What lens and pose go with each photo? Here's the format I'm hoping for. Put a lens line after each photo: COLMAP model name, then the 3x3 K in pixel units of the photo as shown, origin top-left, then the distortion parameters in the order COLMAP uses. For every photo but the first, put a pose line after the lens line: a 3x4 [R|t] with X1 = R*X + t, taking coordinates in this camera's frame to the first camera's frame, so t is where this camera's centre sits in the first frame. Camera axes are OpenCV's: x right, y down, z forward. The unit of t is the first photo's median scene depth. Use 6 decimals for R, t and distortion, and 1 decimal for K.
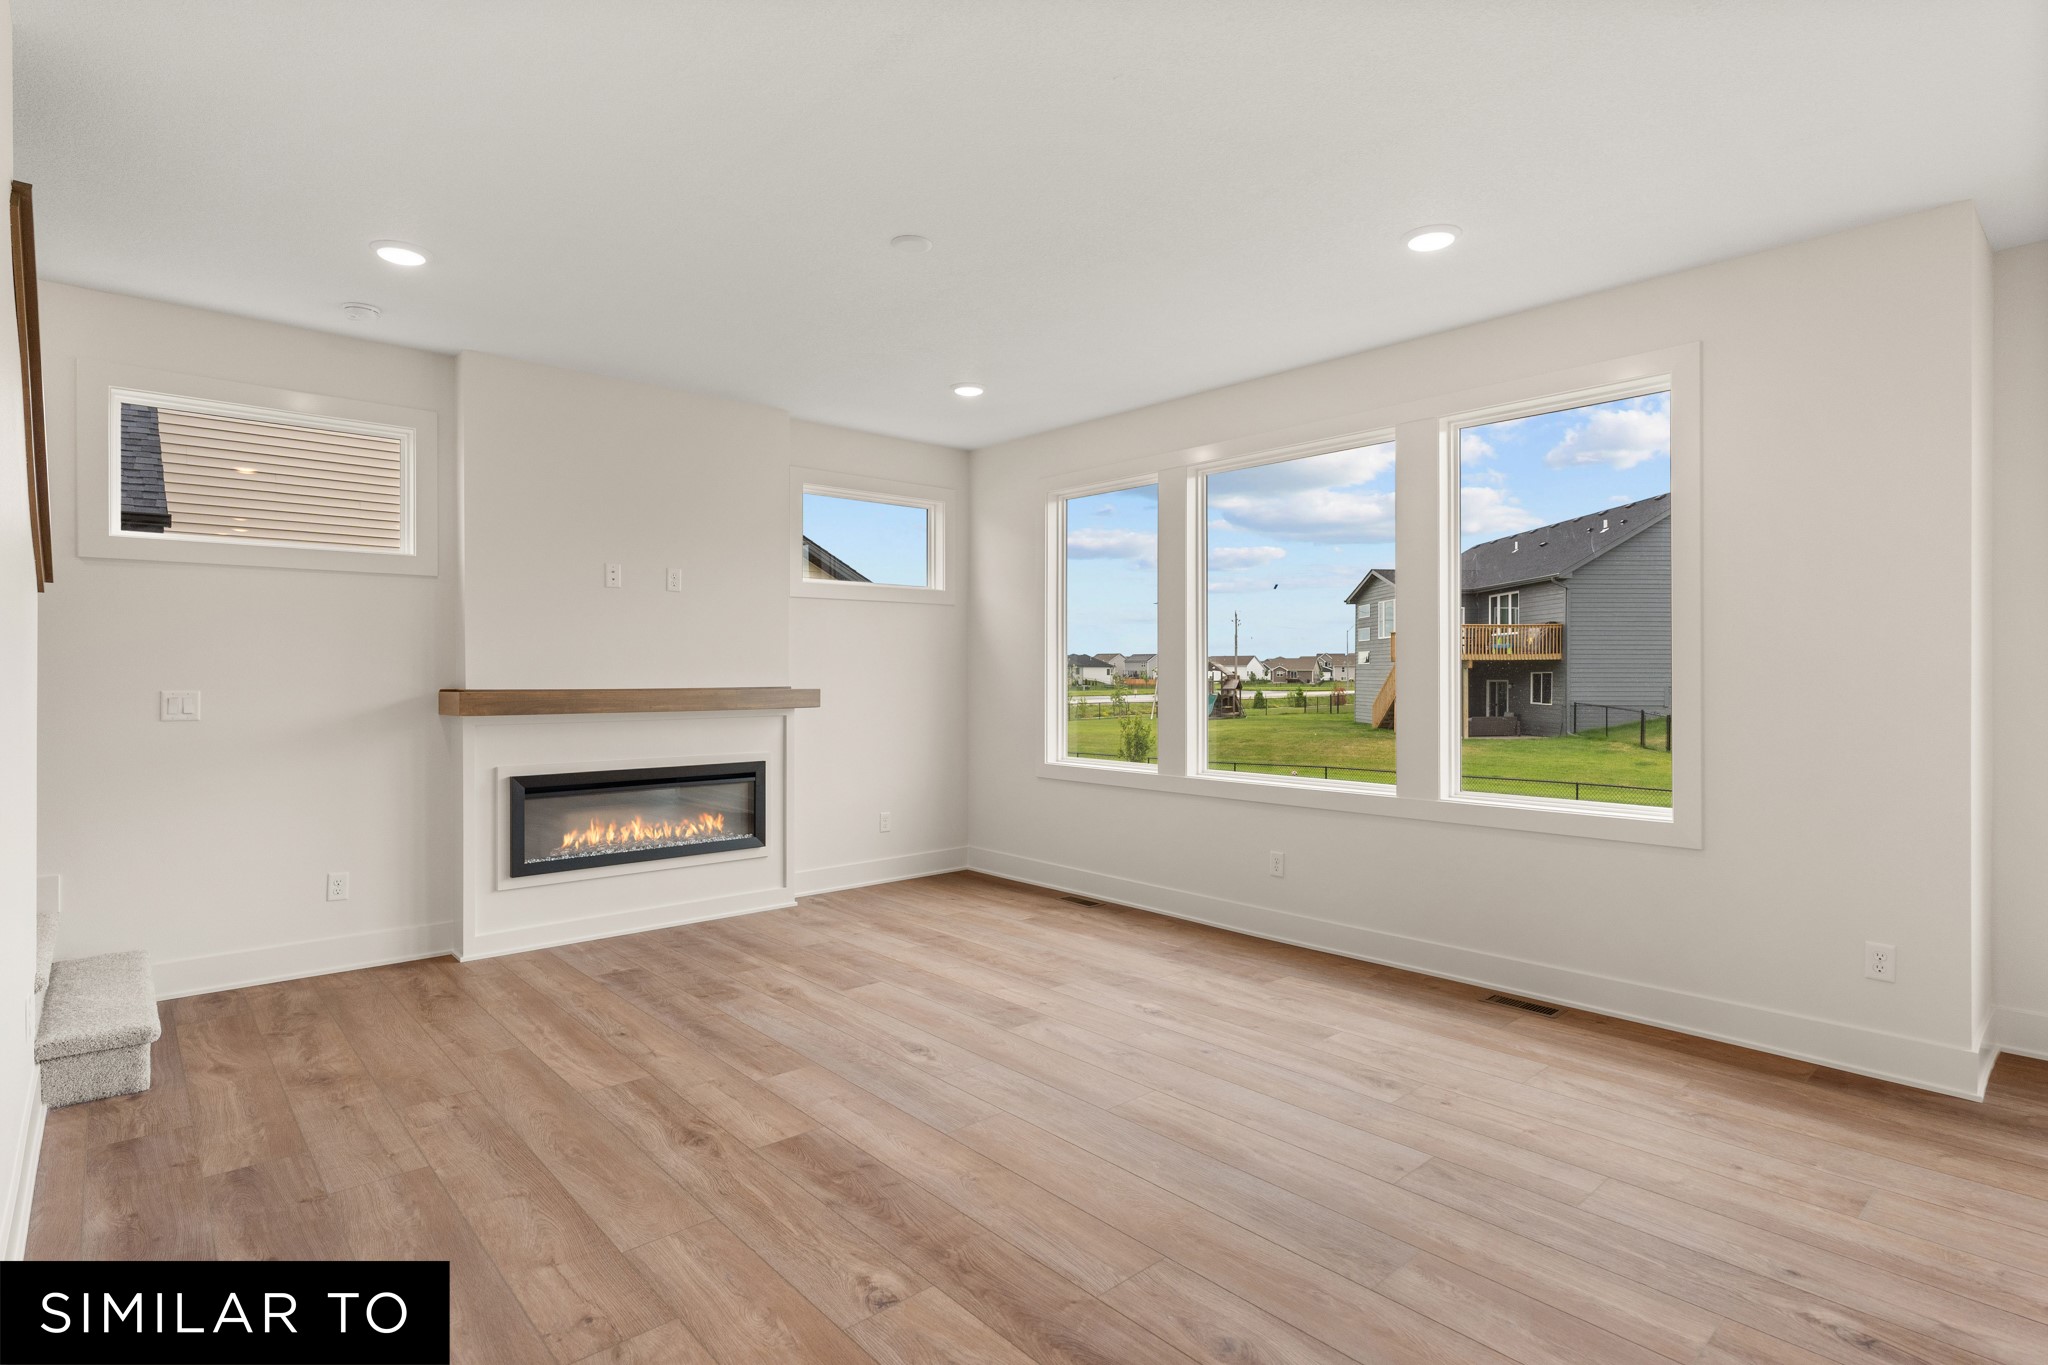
lens RADIAL K [[1032.8, 0, 1028.3], [0, 1032.8, 679.5], [0, 0, 1]] dist [-0.004398, 0.004584]
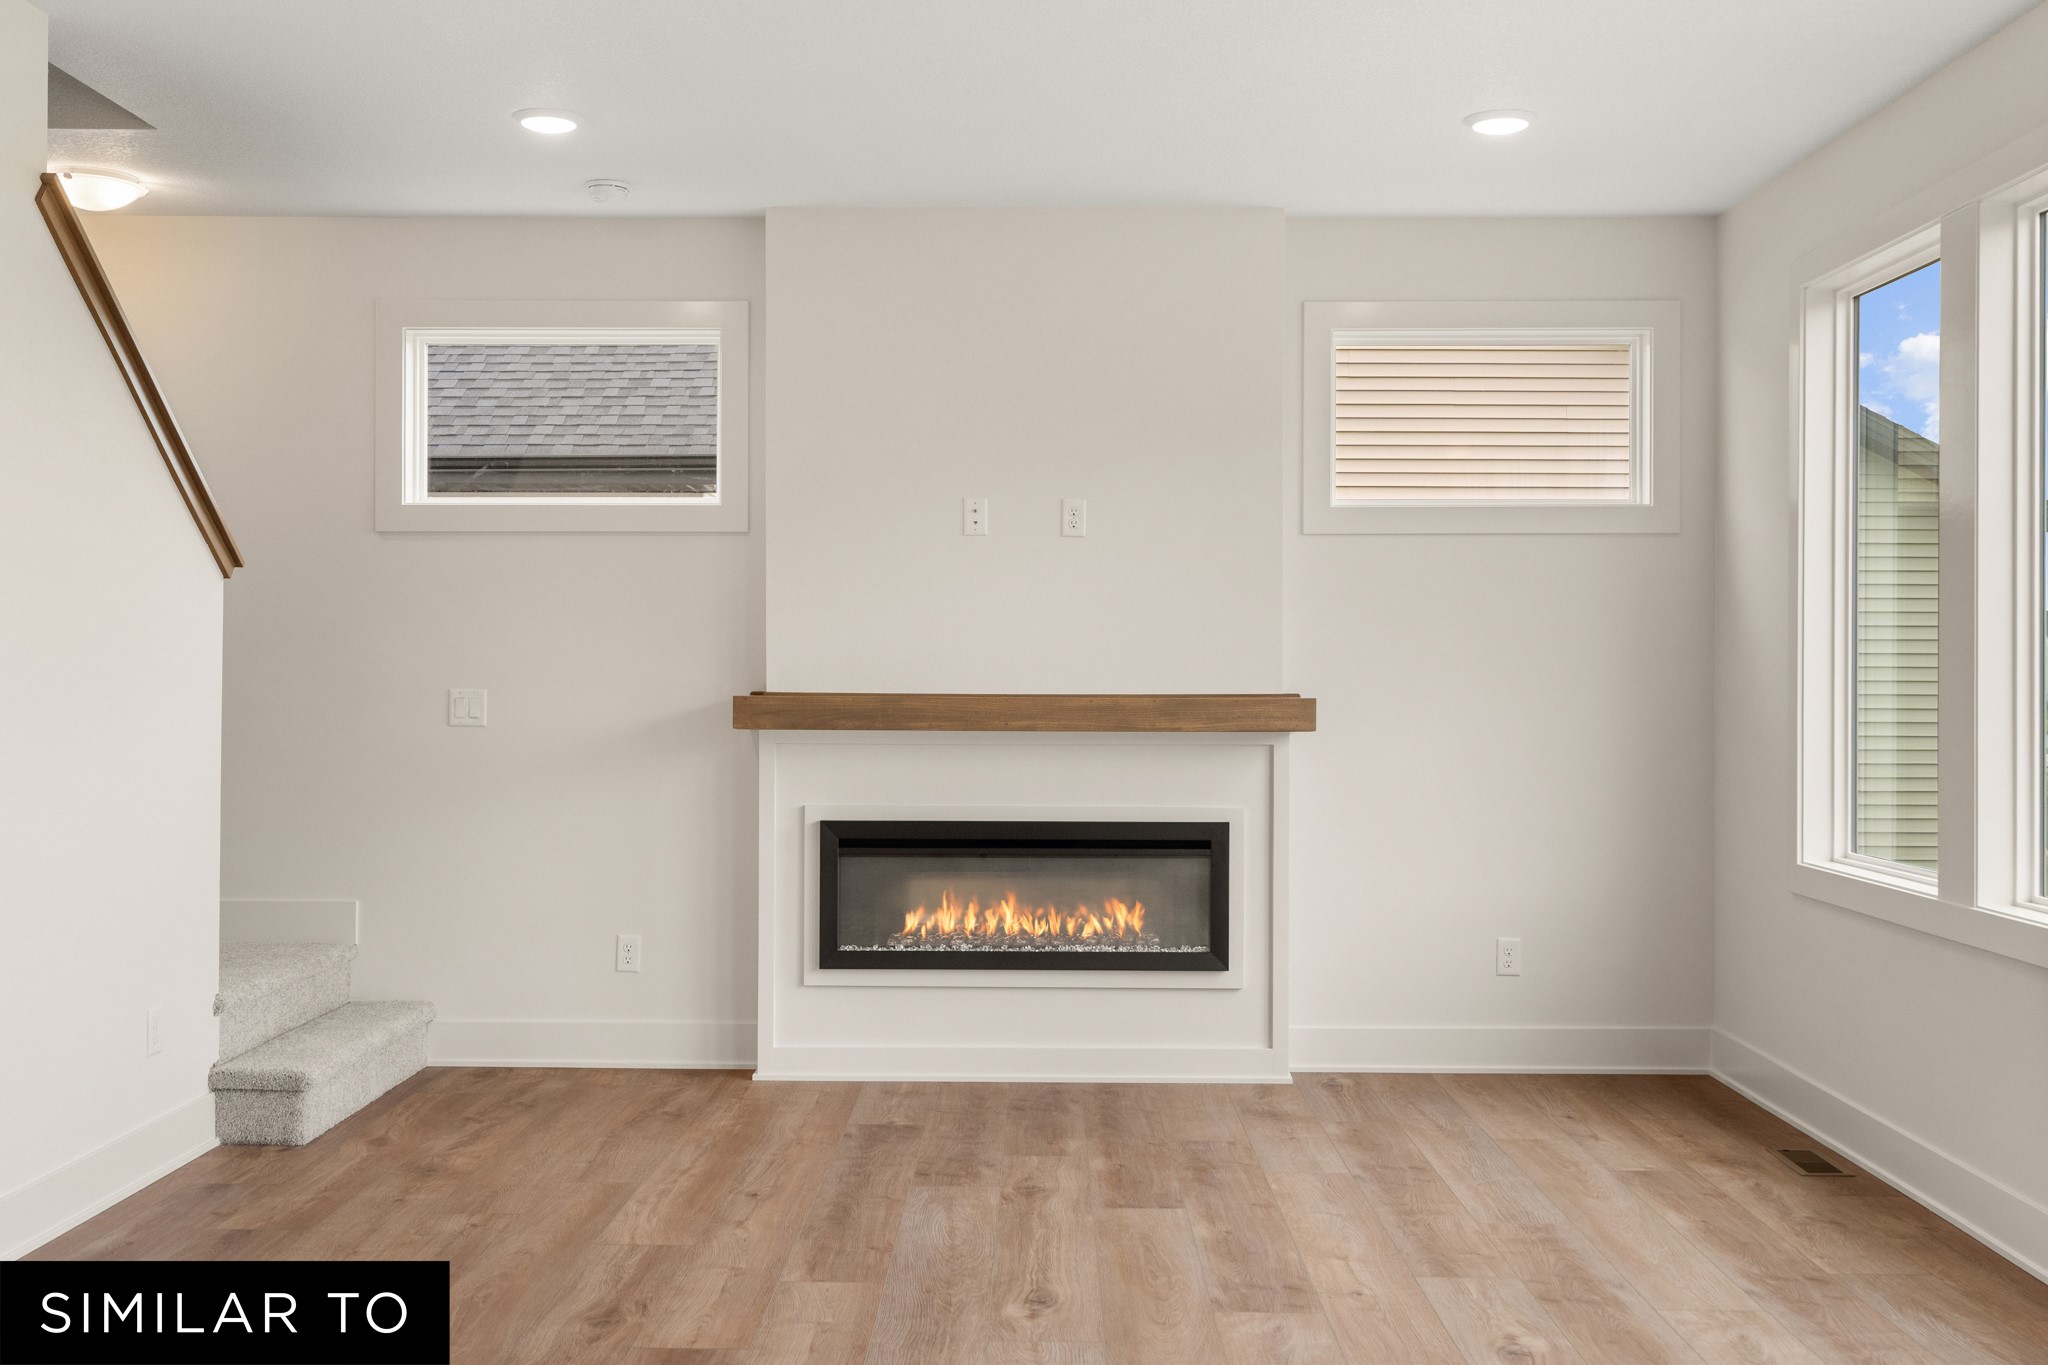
lens RADIAL K [[2032.1, 0, 1027.6], [0, 2032.1, 677.7], [0, 0, 1]] dist [0.006177, 0.000000]
pose [[0.733700, 0.002662, -0.679468, 0.548518], [-0.006244, 0.999977, -0.002825, 0.003102], [0.679445, 0.006315, 0.733700, 0.112260]]
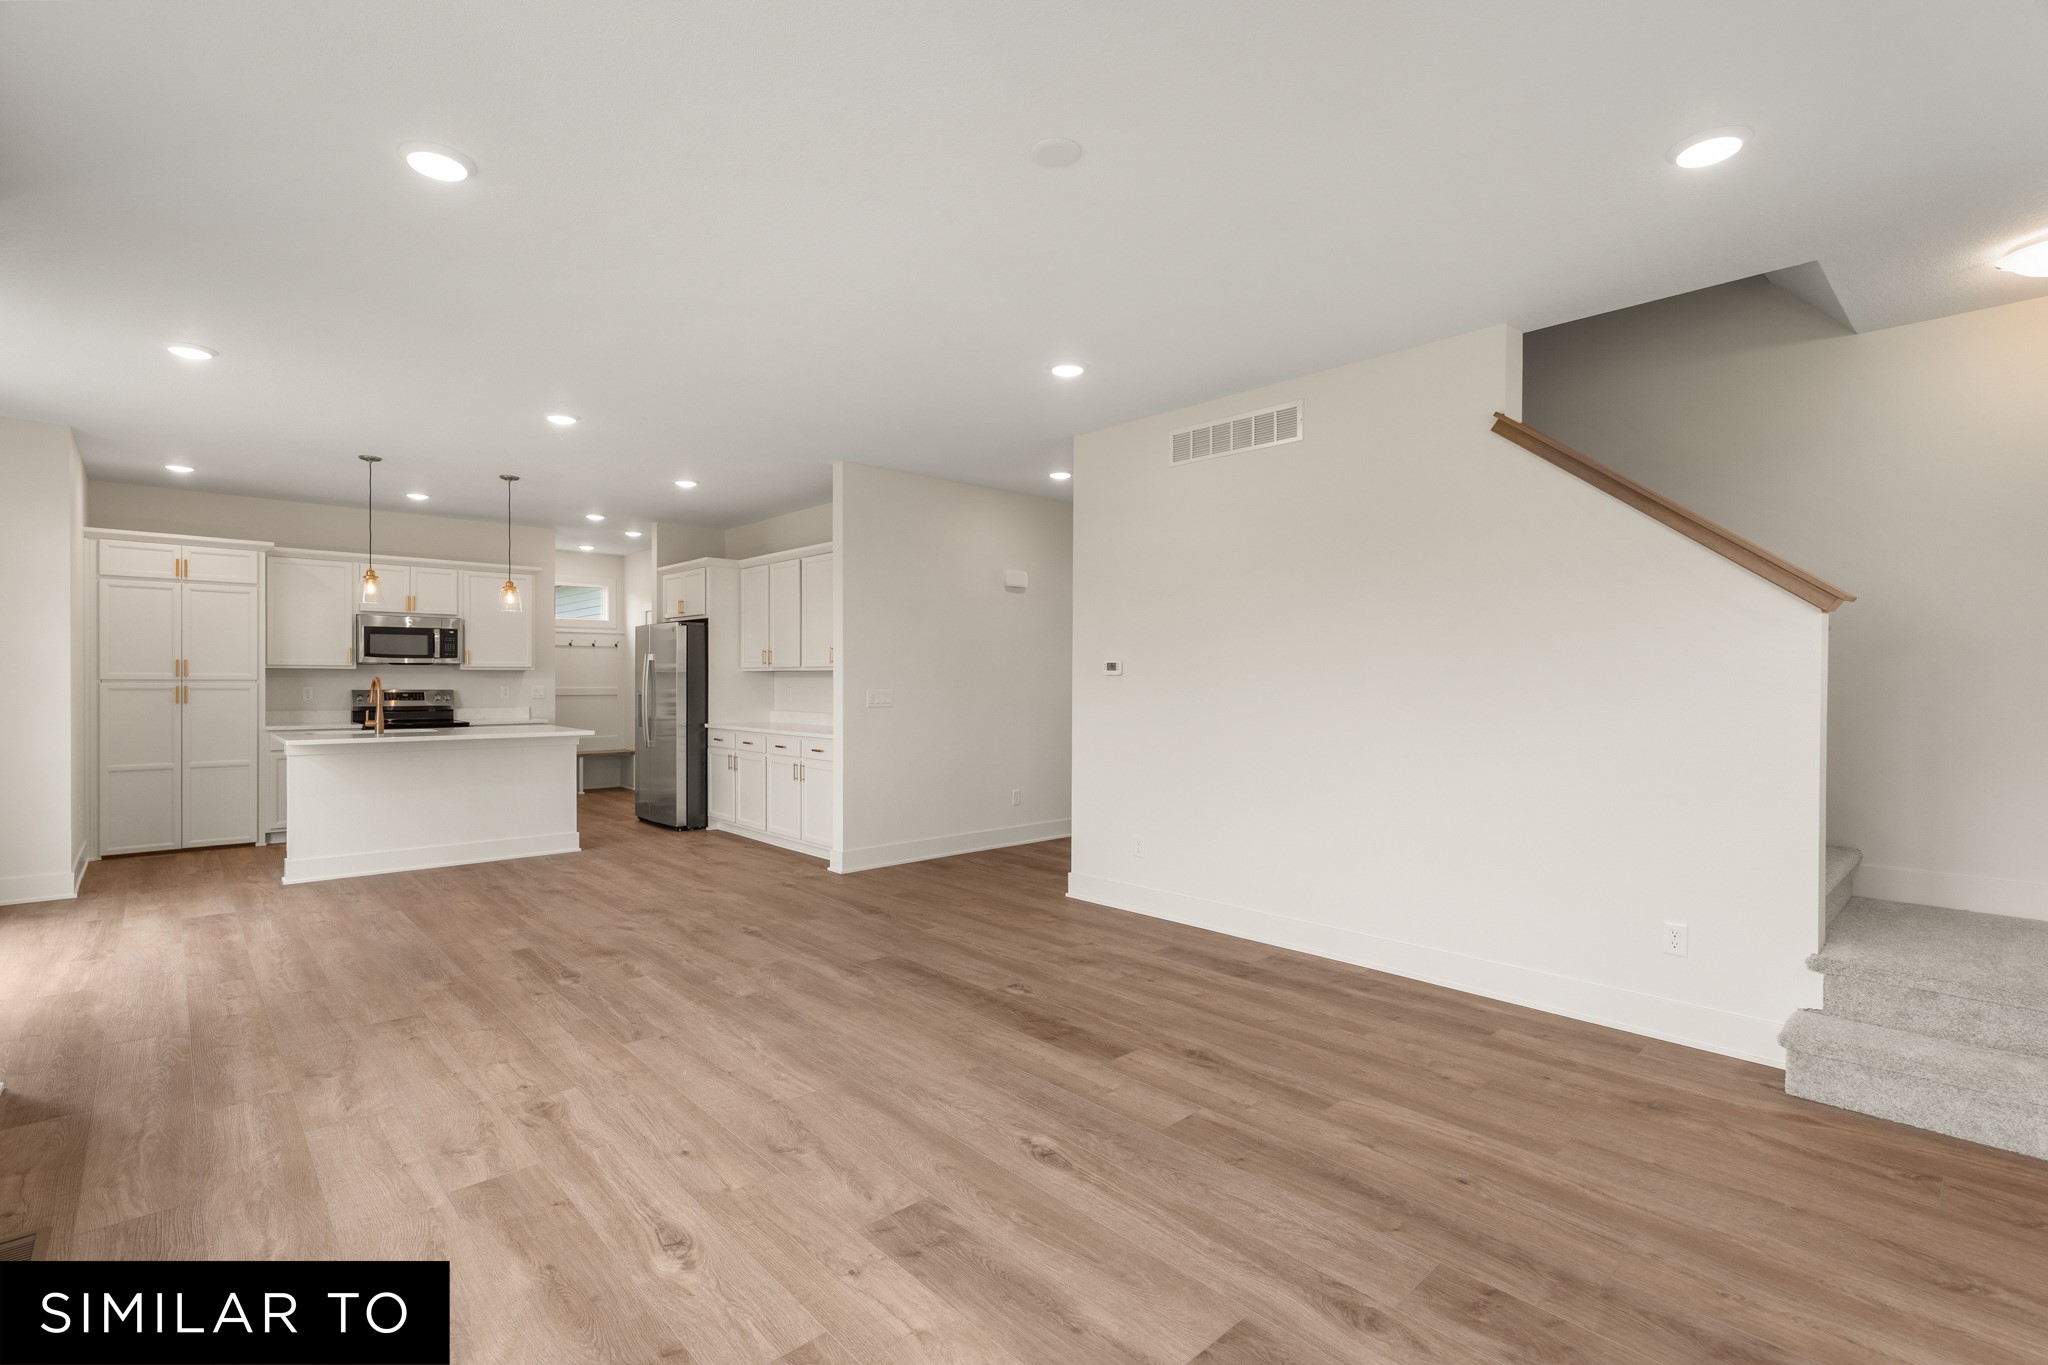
lens RADIAL K [[932.1, 0, 1020.1], [0, 932.1, 686.9], [0, 0, 1]] dist [0.003572, 0.000609]
pose [[-0.999945, -0.004741, -0.009352, -0.063444], [-0.004883, 0.999872, 0.015231, -0.009506], [0.009278, 0.015276, -0.999840, 1.381345]]
